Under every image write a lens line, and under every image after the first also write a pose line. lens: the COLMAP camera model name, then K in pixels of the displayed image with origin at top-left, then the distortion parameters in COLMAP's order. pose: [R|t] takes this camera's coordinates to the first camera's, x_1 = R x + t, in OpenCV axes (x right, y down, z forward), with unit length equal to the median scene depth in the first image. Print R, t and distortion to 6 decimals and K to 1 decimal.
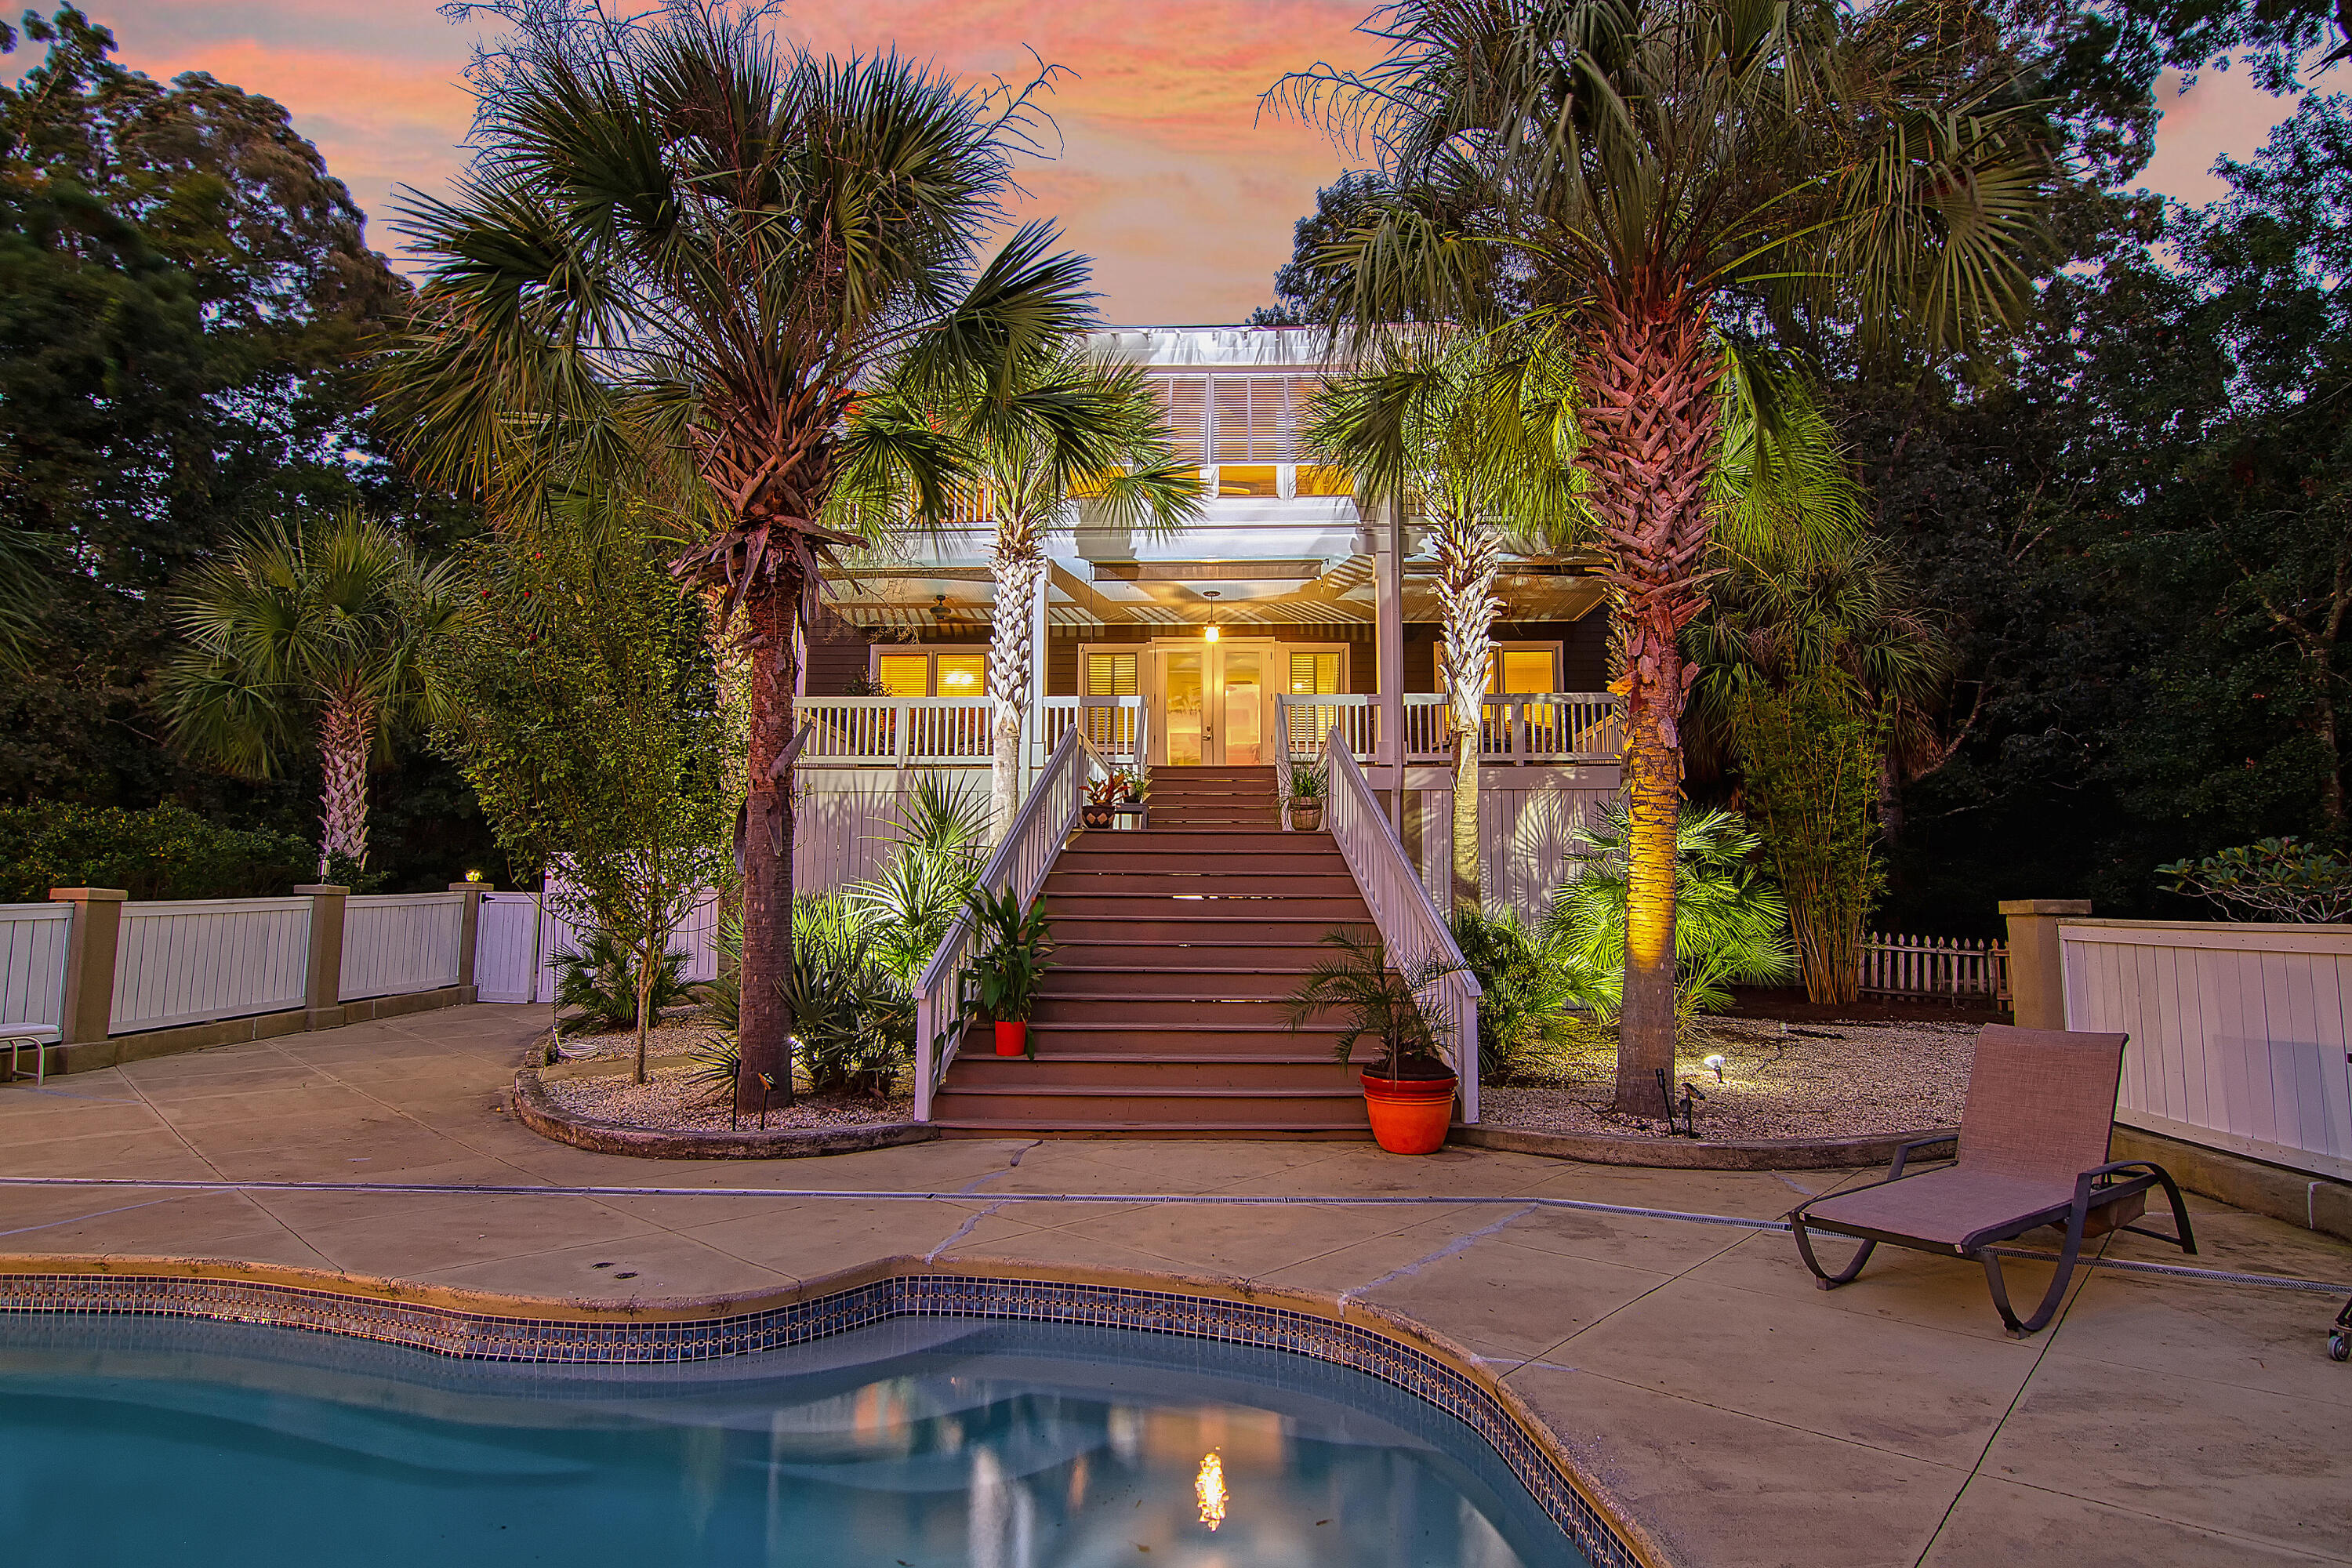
lens RADIAL K [[1198.8, 0, 1176.0], [0, 1198.8, 784.0], [0, 0, 1]] dist [-0.000412, 0.000102]
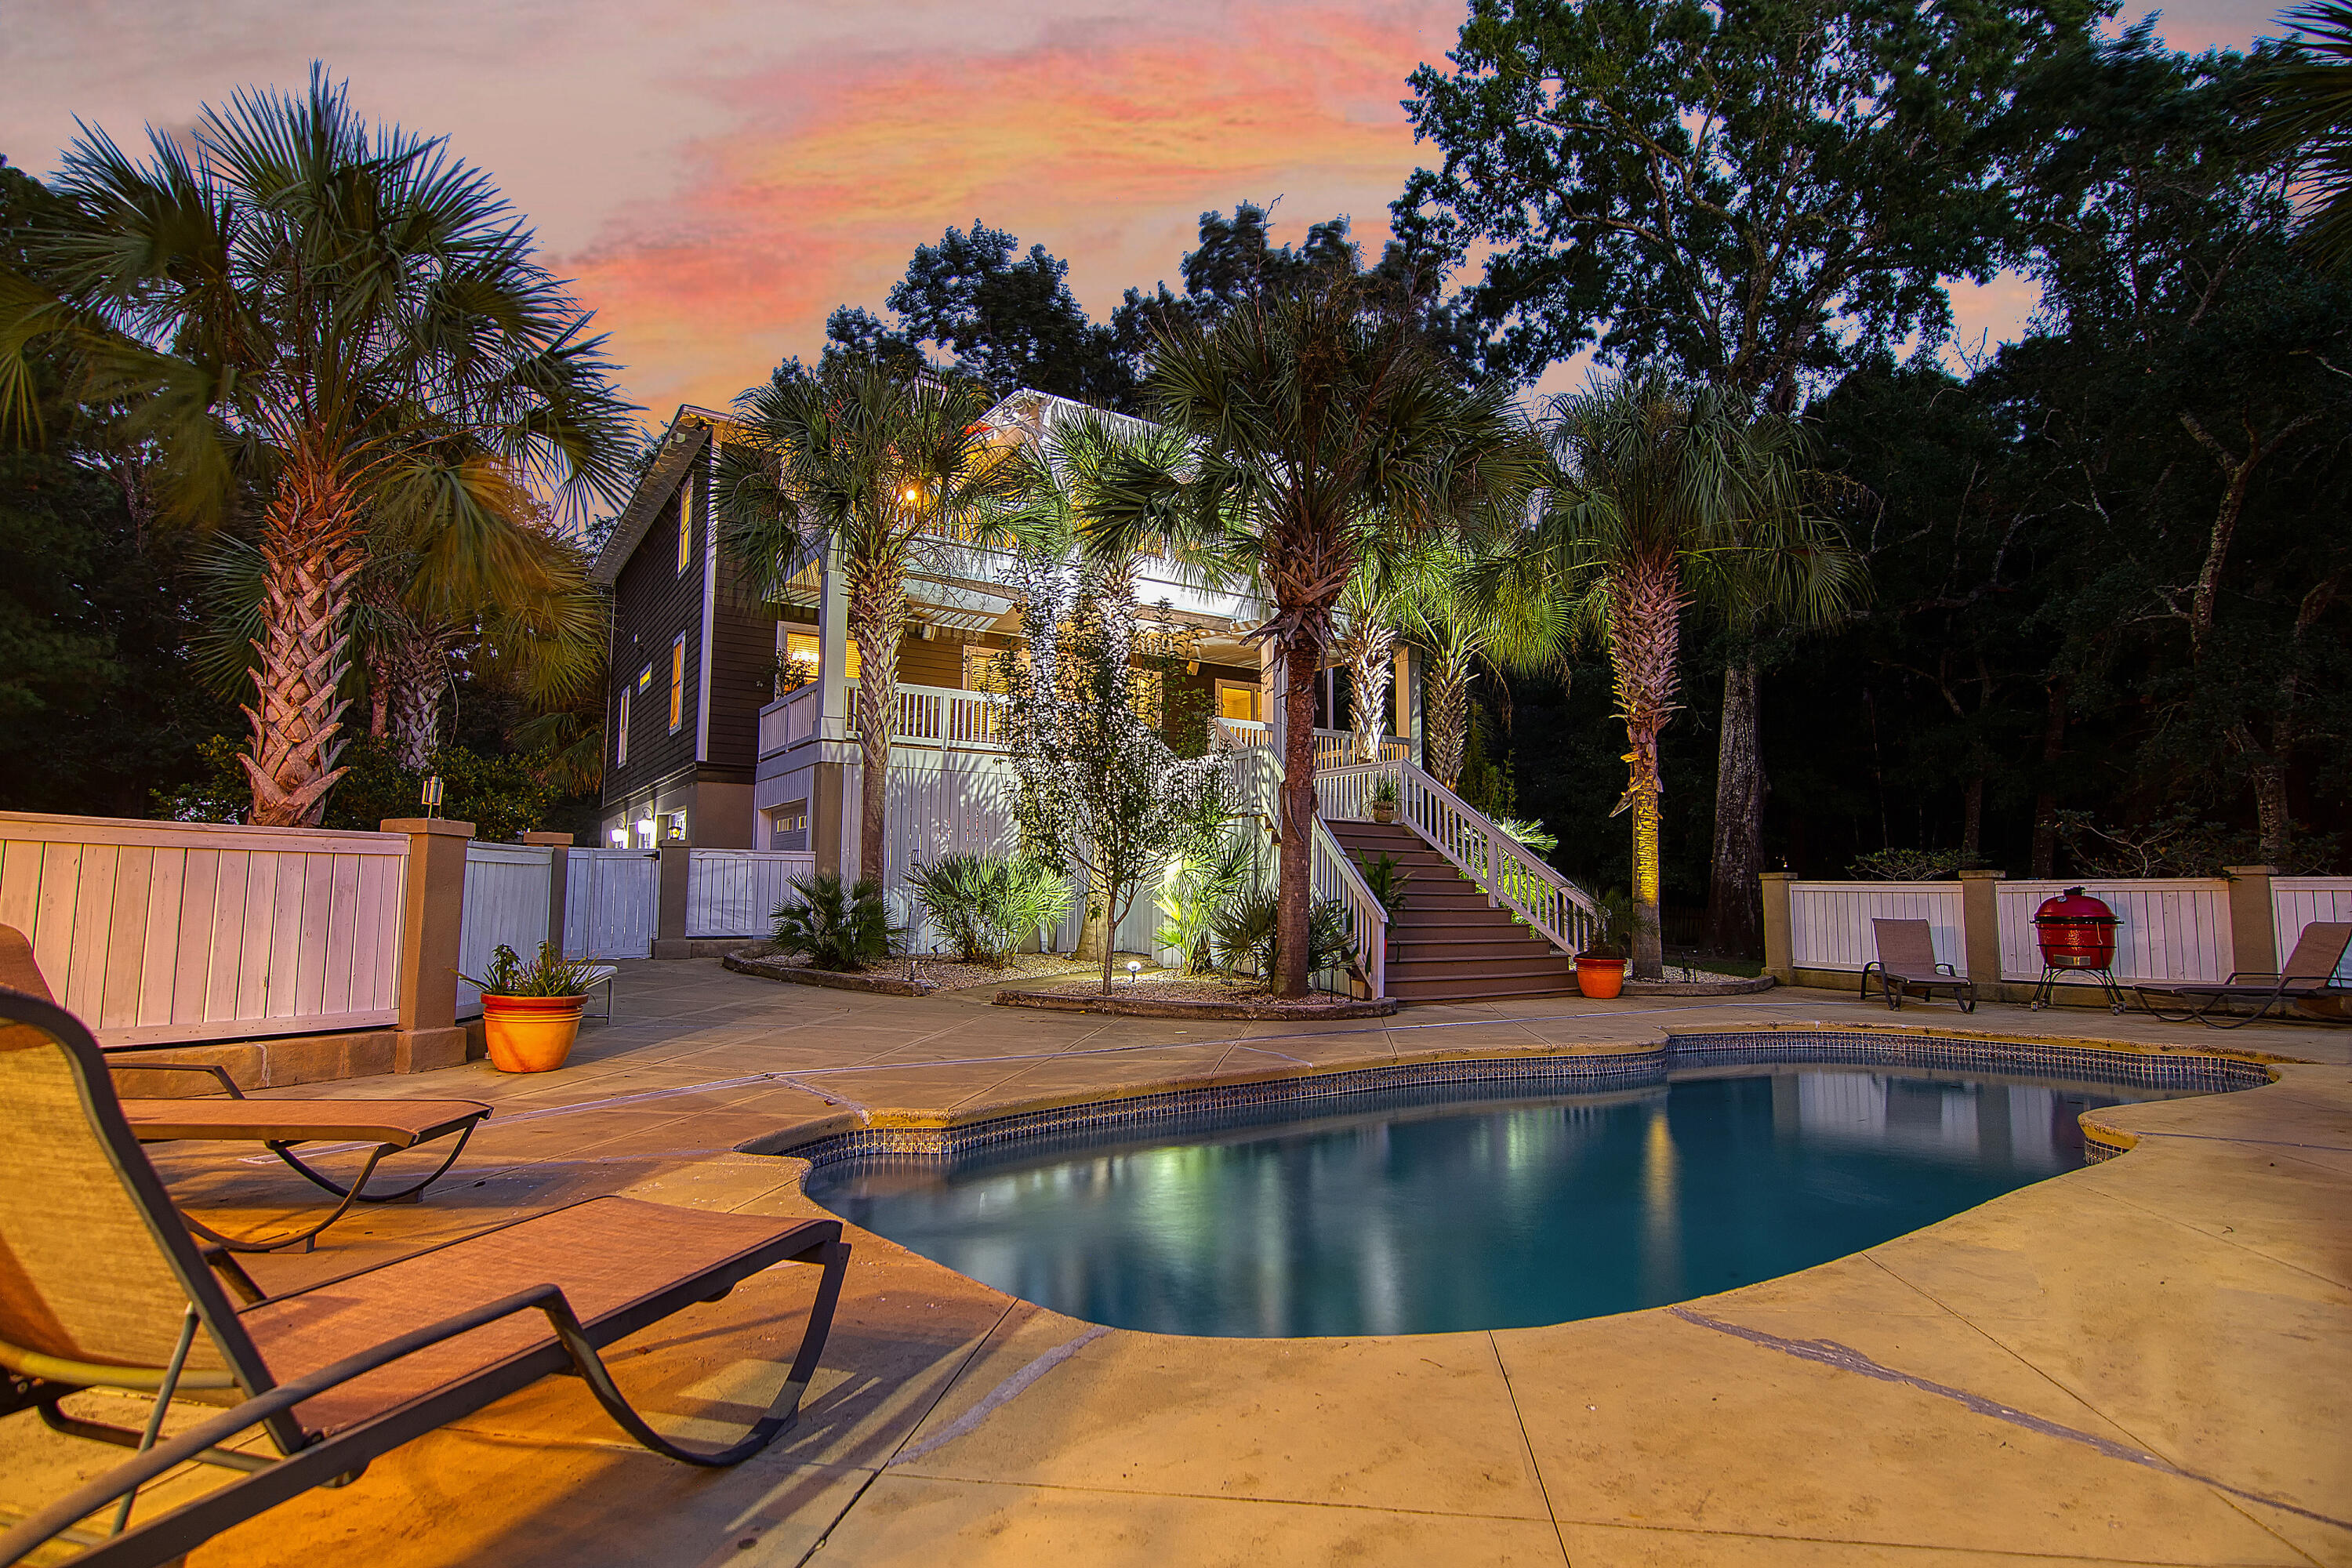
lens RADIAL K [[1192.5, 0, 1176.0], [0, 1192.5, 784.0], [0, 0, 1]] dist [-0.015650, -0.000300]
pose [[0.815602, 0.059728, 0.575522, -0.812907], [-0.068858, 0.997609, -0.005951, 0.012572], [-0.574501, -0.034776, 0.817764, -0.083402]]
